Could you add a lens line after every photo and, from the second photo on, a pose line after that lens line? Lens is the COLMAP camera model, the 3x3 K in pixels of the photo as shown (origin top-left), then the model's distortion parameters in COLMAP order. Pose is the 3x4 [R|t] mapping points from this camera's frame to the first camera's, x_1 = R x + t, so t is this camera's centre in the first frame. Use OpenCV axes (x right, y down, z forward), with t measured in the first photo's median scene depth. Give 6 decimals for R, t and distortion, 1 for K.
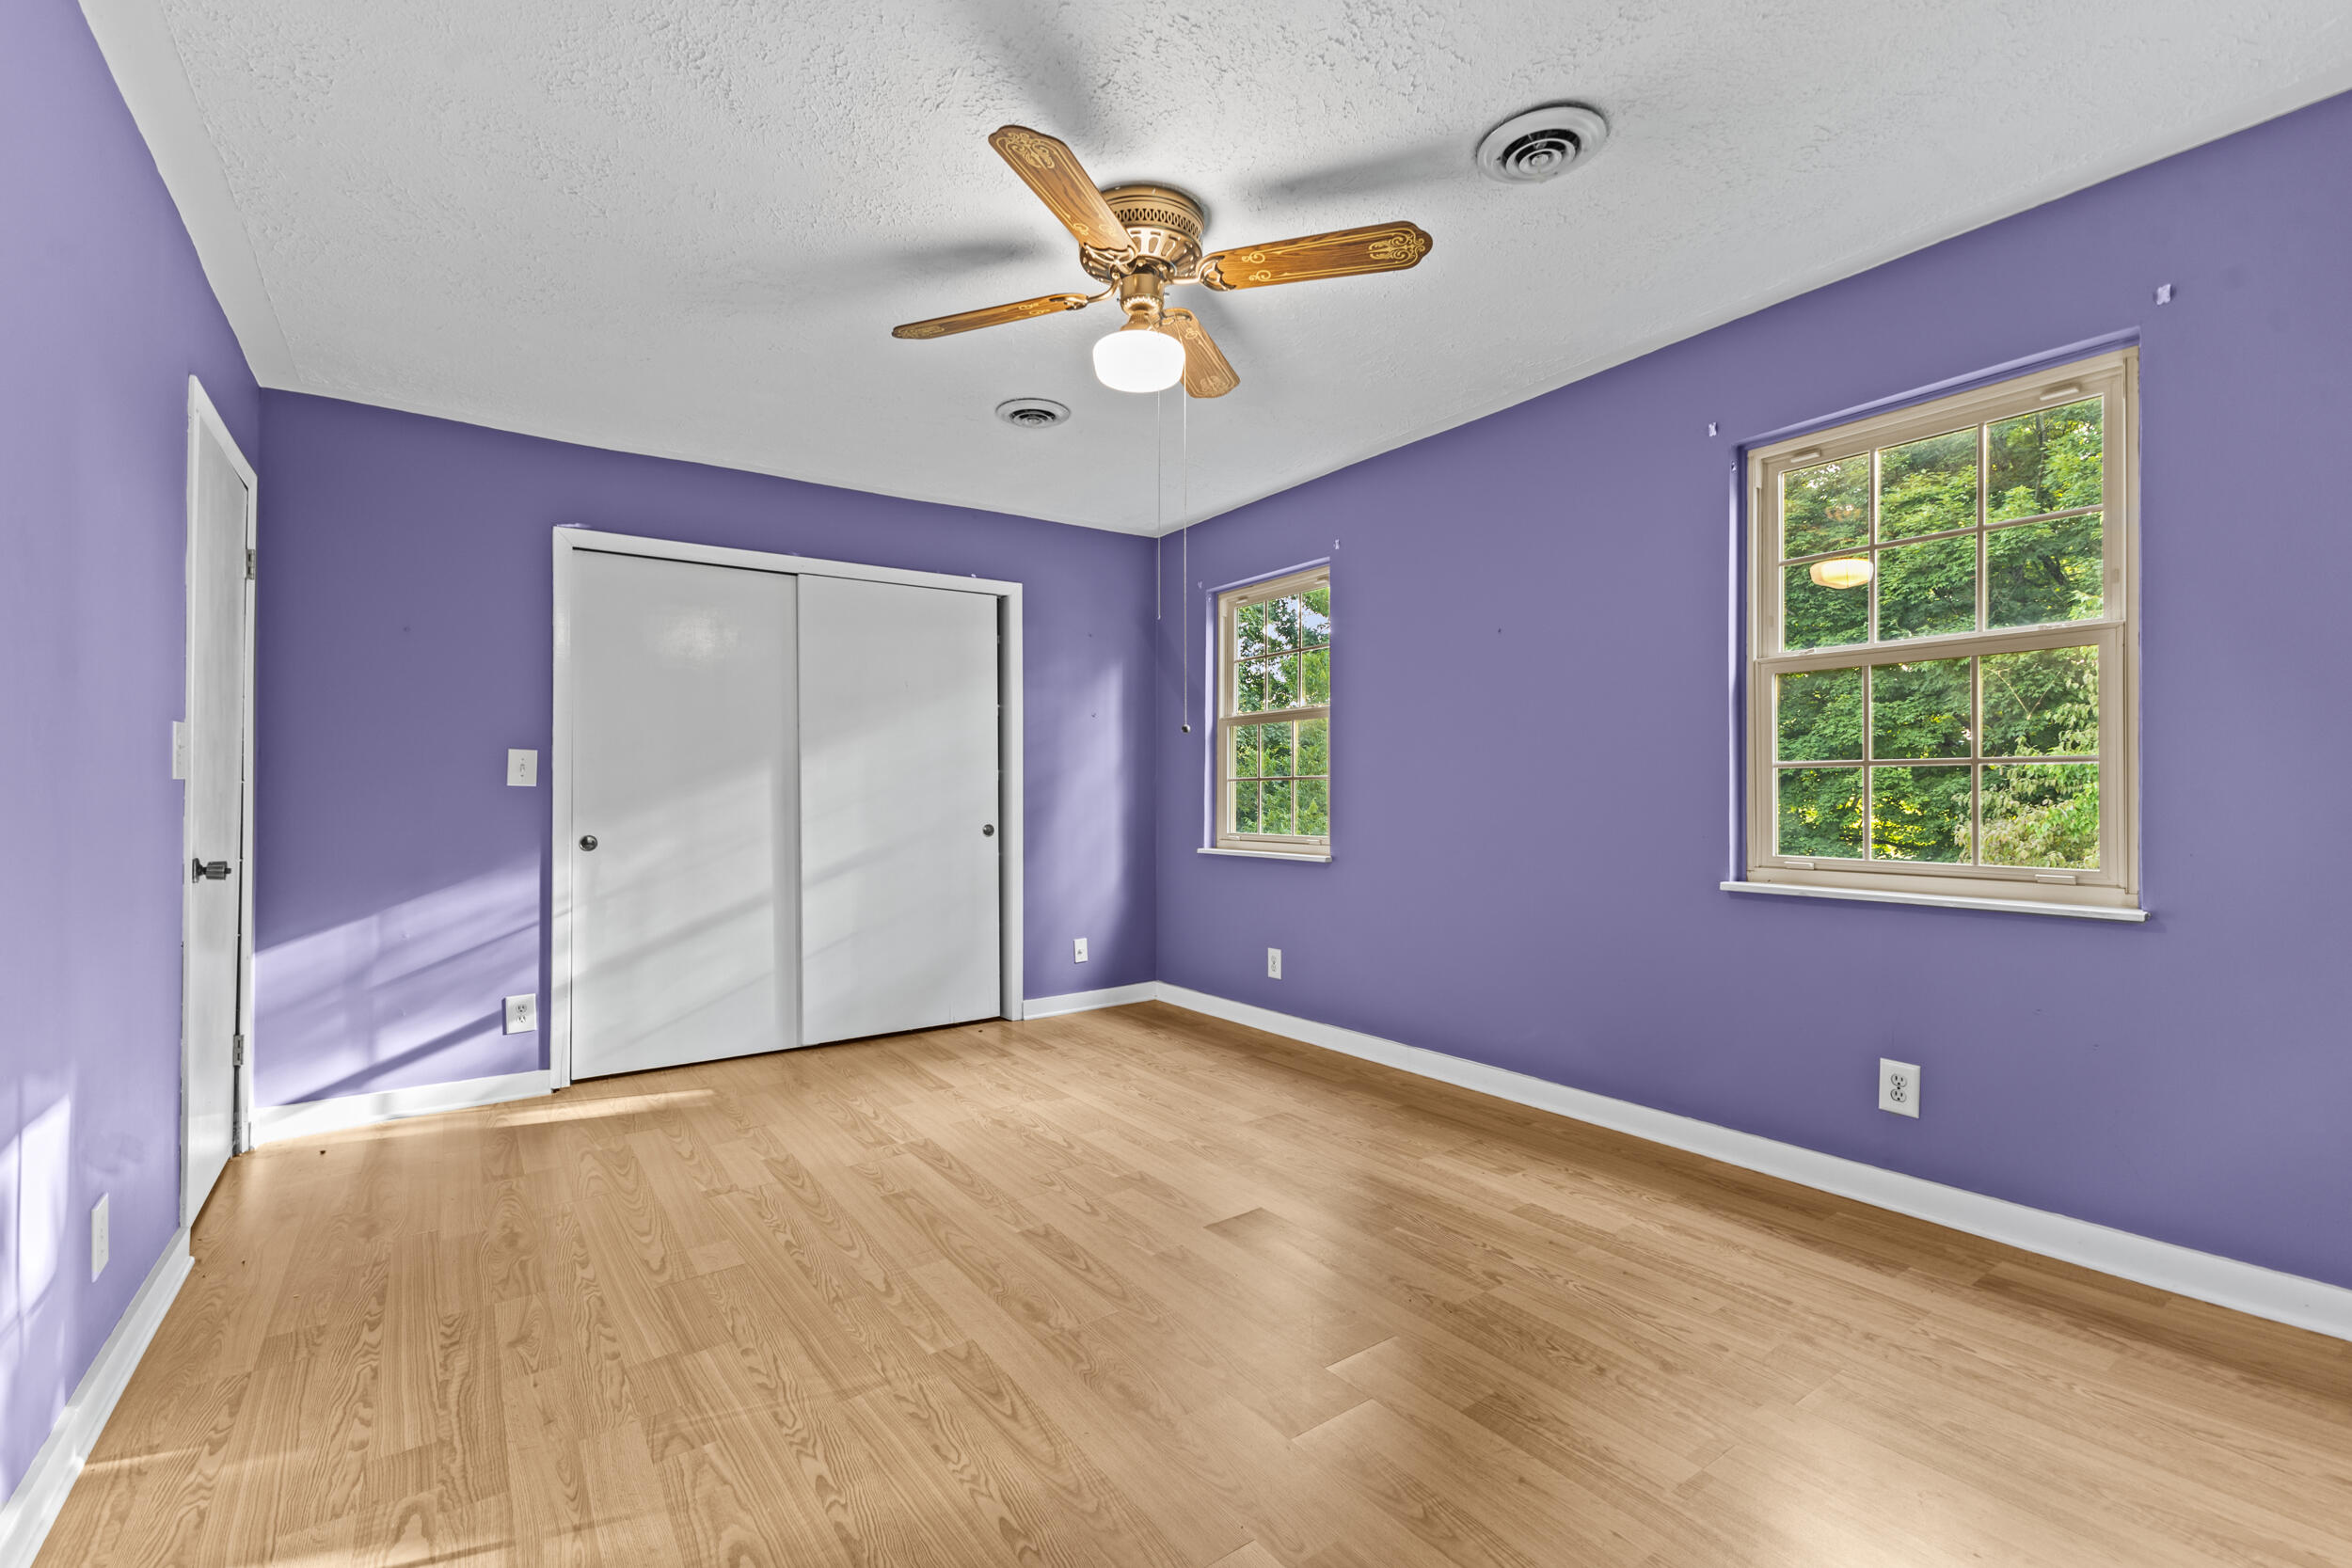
lens RADIAL K [[1036.7, 0, 1165.6], [0, 1036.7, 784.1], [0, 0, 1]] dist [0.003225, 0.000856]
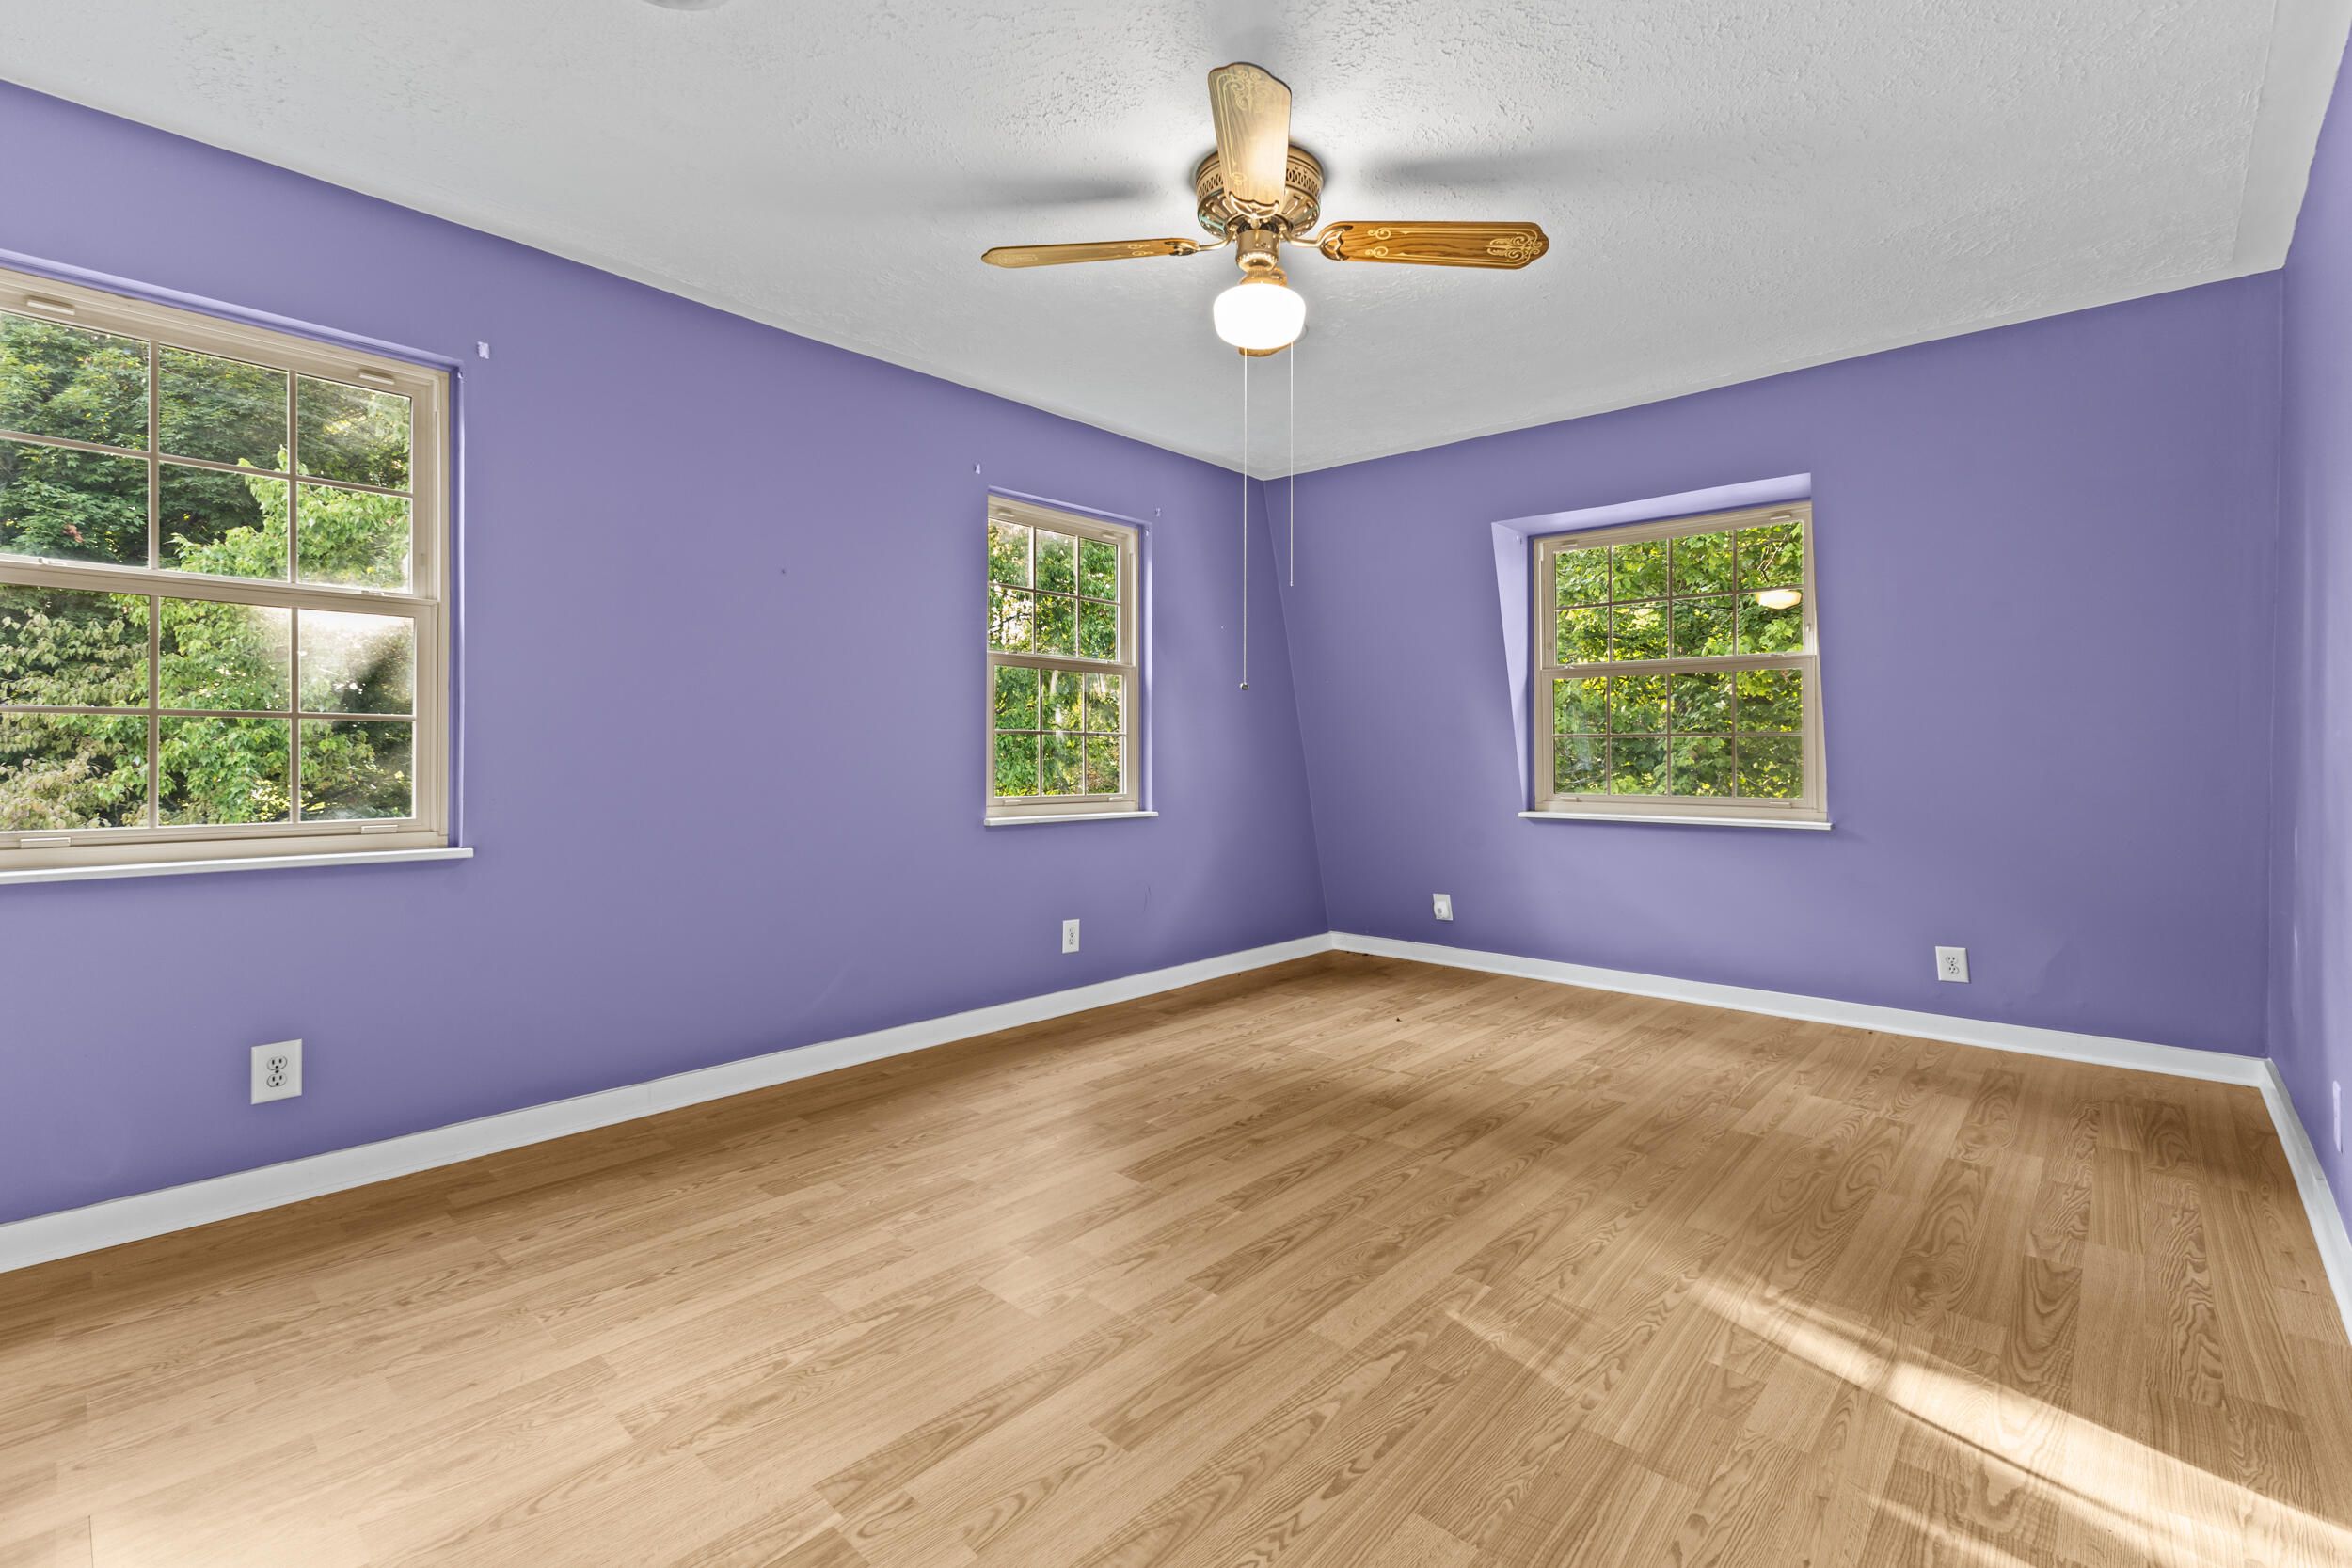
lens RADIAL K [[1036.7, 0, 1164.8], [0, 1036.7, 772.5], [0, 0, 1]] dist [0.003225, 0.000856]
pose [[-0.212650, -0.014509, 0.977021, -0.928829], [-0.012137, 0.999852, 0.012207, 0.010986], [-0.977053, -0.009263, -0.212795, 1.221403]]
